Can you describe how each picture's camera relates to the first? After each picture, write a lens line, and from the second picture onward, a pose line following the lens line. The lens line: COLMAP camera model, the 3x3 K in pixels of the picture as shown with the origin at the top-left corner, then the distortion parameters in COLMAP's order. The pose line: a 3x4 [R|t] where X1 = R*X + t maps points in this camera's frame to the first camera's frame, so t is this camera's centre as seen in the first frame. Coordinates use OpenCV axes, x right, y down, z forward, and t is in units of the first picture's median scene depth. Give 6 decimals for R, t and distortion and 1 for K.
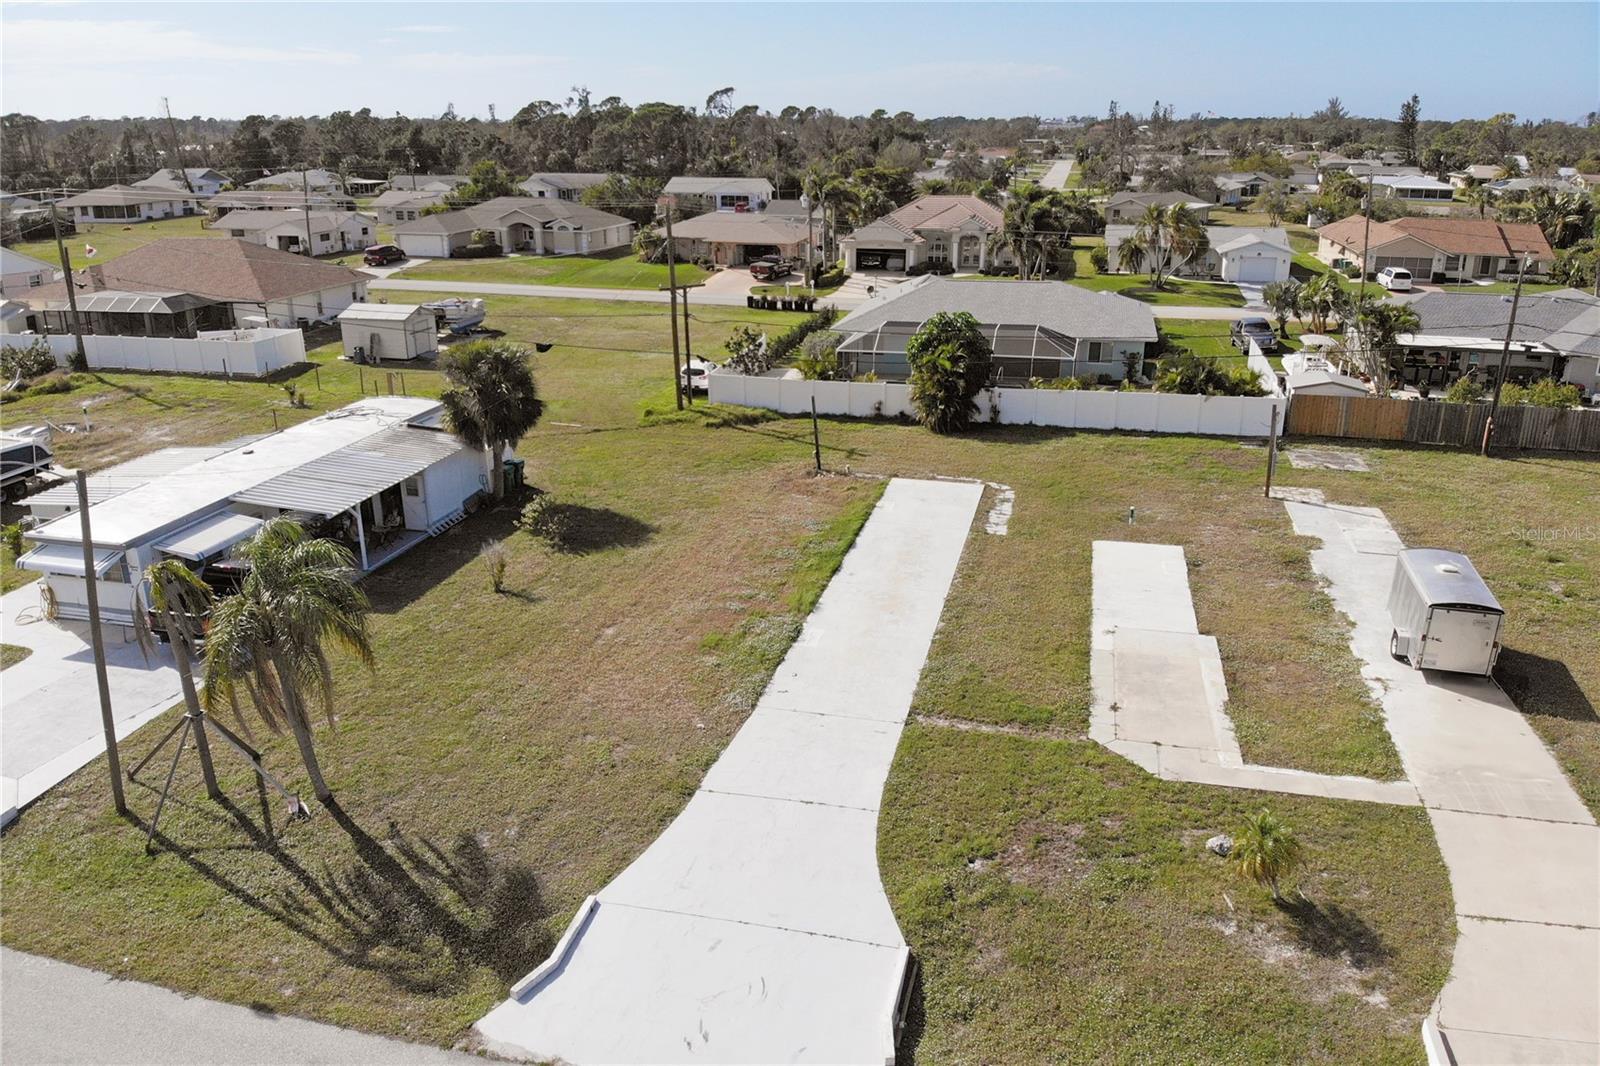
lens RADIAL K [[1167.9, 0, 807.8], [0, 1167.9, 530.7], [0, 0, 1]] dist [0.108773, -0.259211]
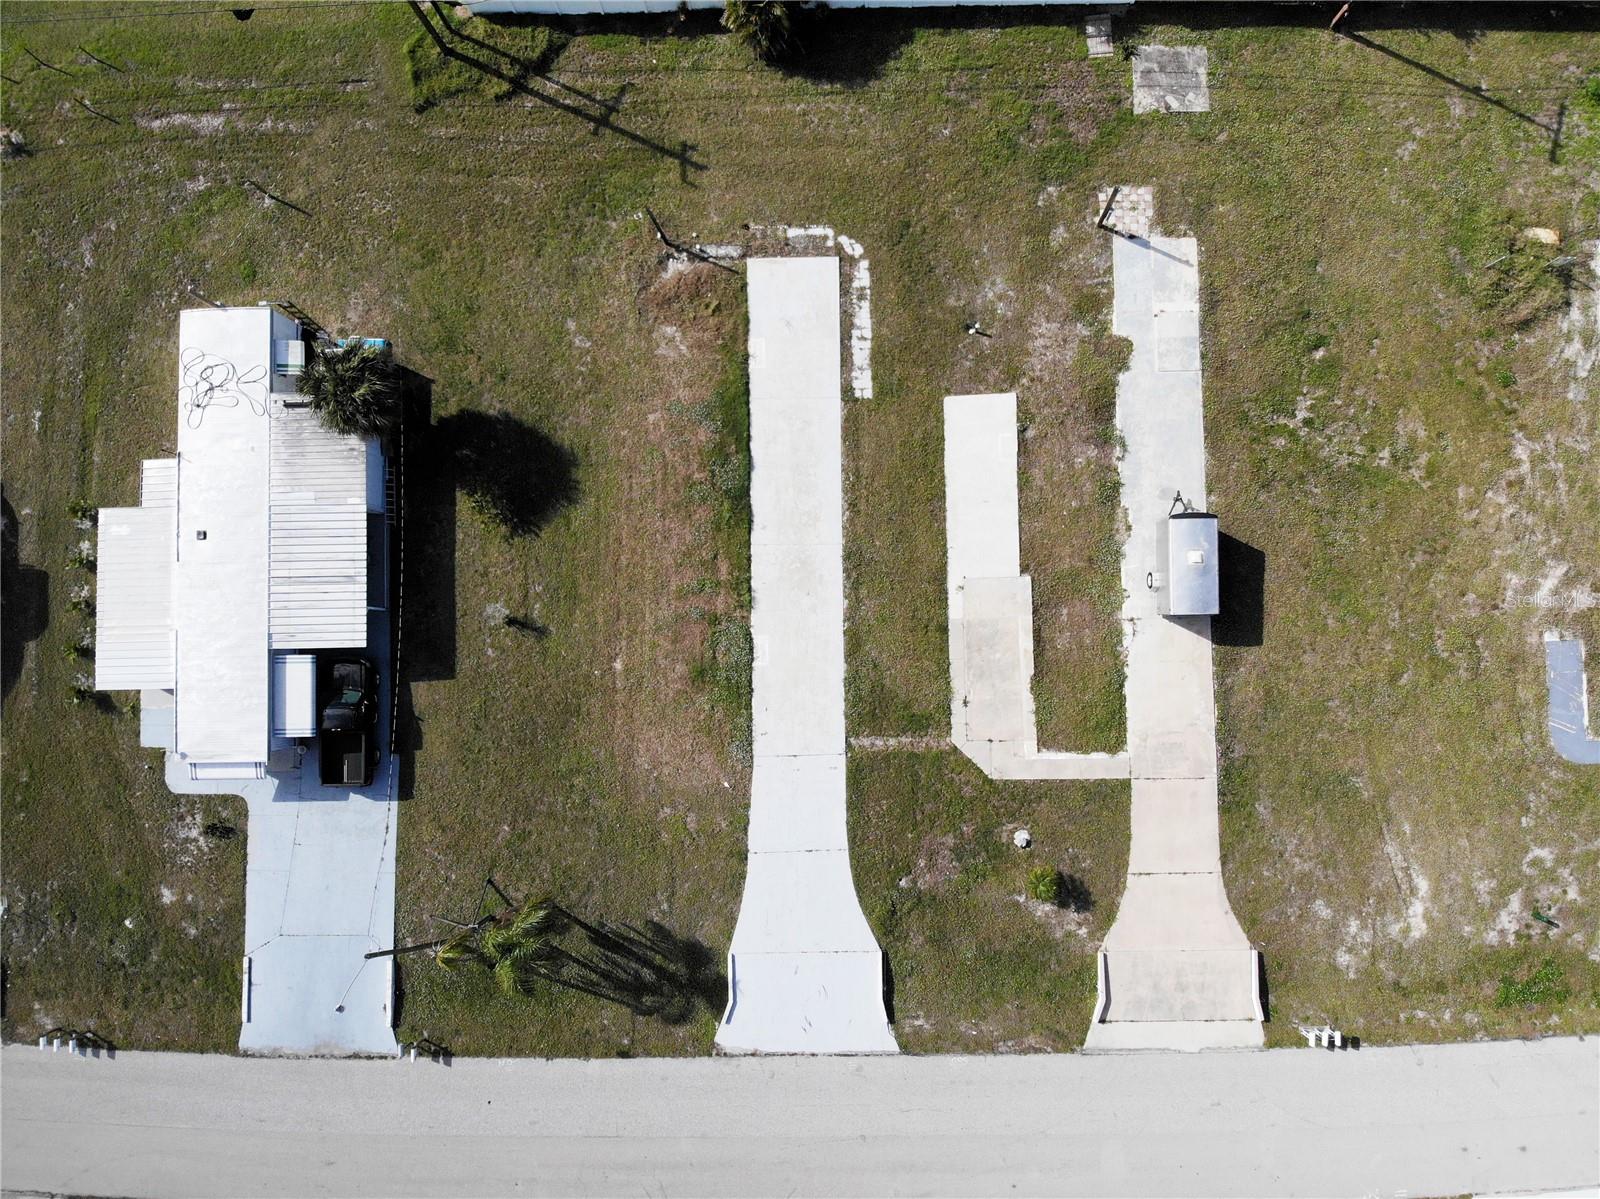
lens RADIAL K [[1141.4, 0, 800.0], [0, 1141.4, 599.5], [0, 0, 1]] dist [0.106590, -0.224826]
pose [[0.968702, -0.248155, -0.005963, 0.054801], [0.103131, 0.380501, 0.919012, -0.919498], [-0.225789, -0.890864, 0.394184, 0.370483]]
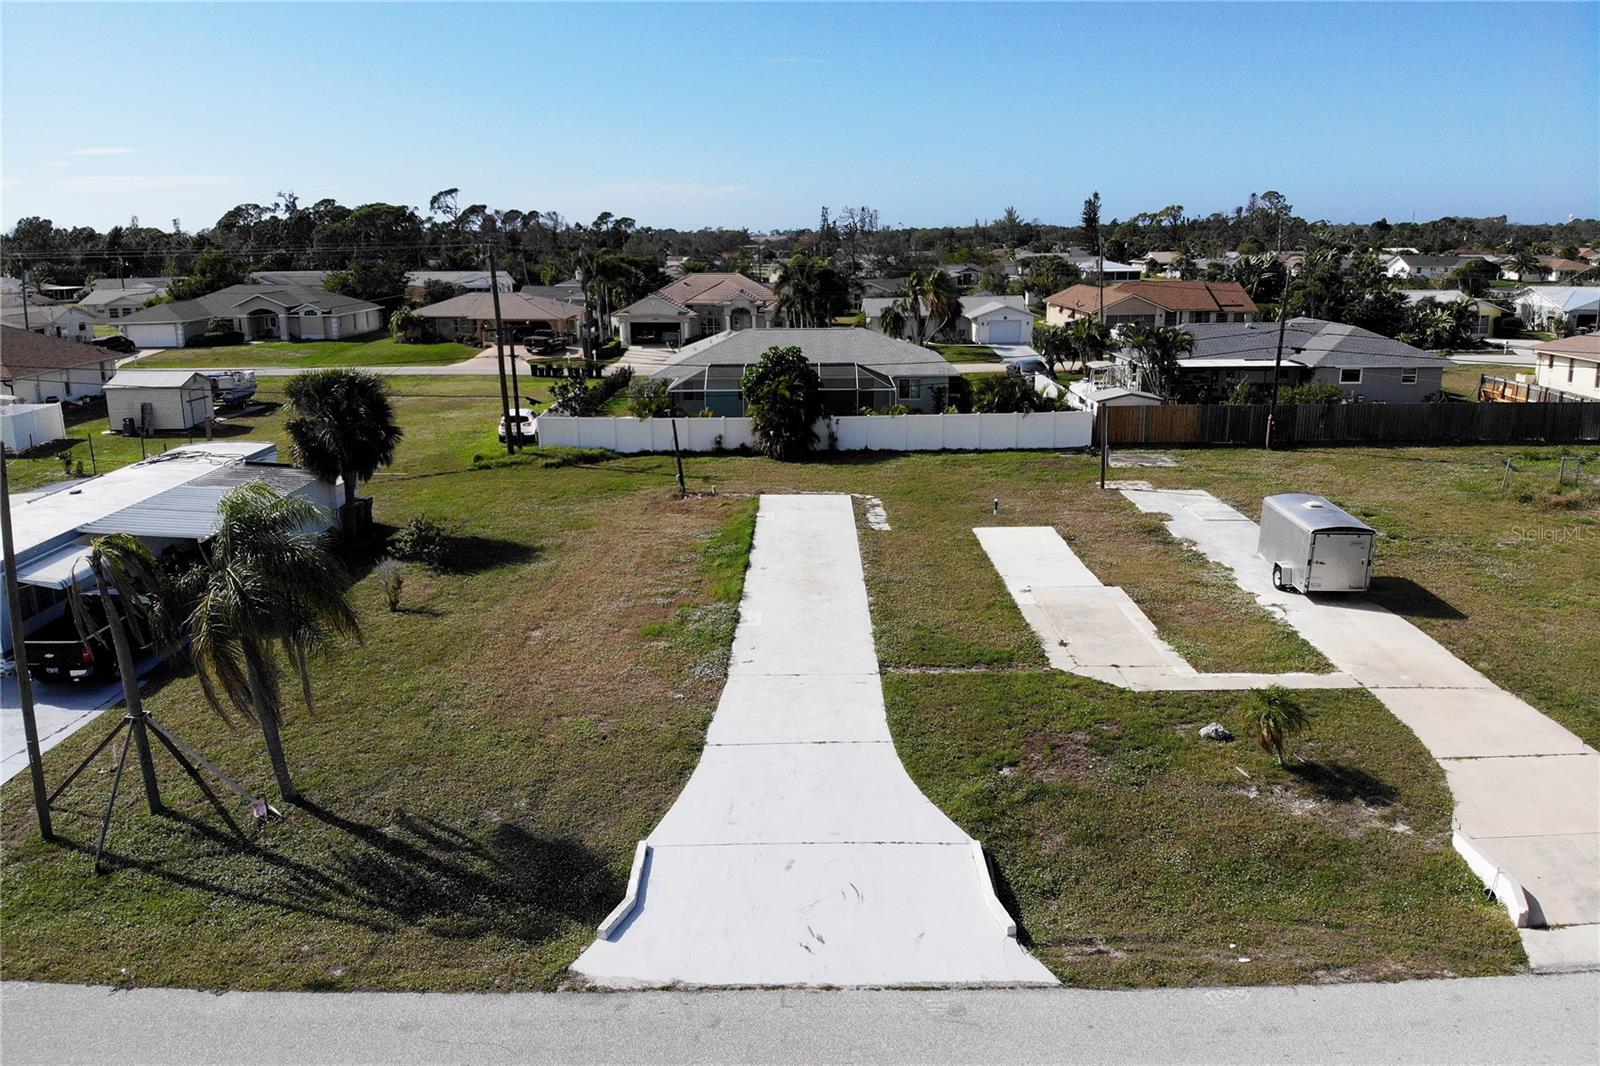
lens RADIAL K [[1167.9, 0, 807.8], [0, 1167.9, 530.7], [0, 0, 1]] dist [0.108773, -0.259211]
pose [[0.971980, -0.064757, 0.225968, -0.128433], [0.084437, 0.993329, -0.078534, 0.075076], [-0.219375, 0.095414, 0.970964, 0.014441]]
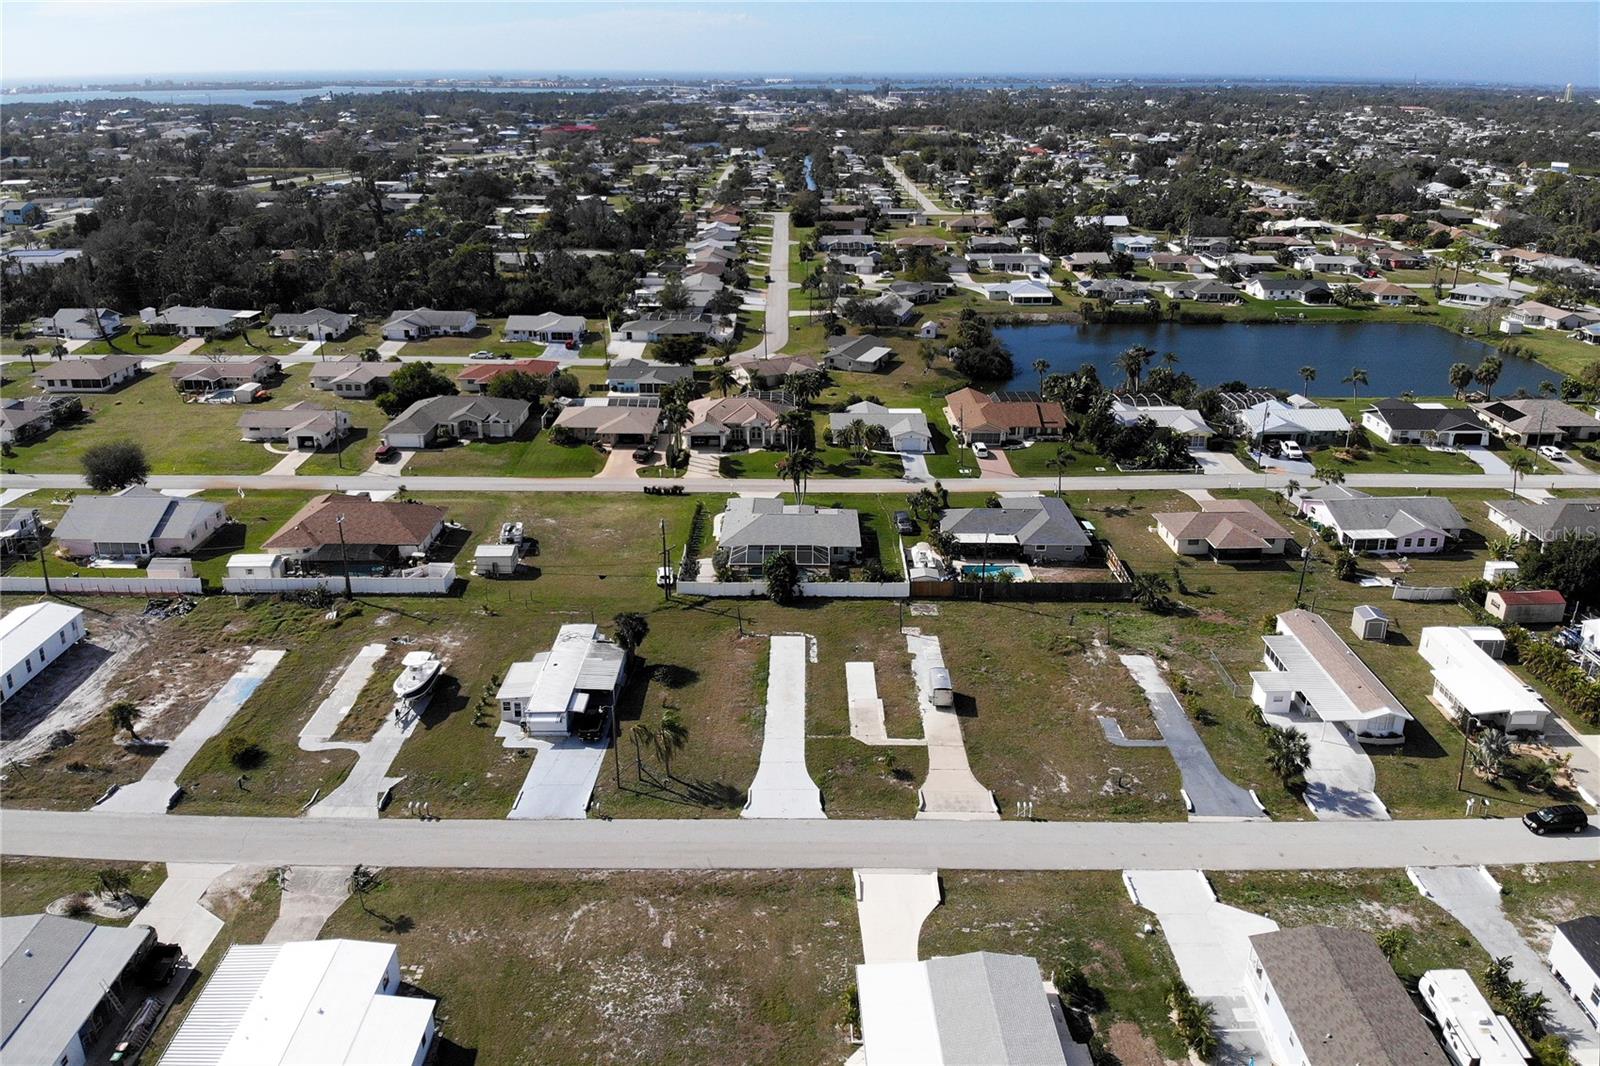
lens RADIAL K [[1155.4, 0, 818.6], [0, 1155.4, 463.4], [0, 0, 1]] dist [0.185582, -0.402367]
pose [[0.969965, -0.068958, 0.233266, -0.454725], [0.072464, 0.997350, -0.006480, -0.456852], [-0.232201, 0.023189, 0.972391, -1.780043]]
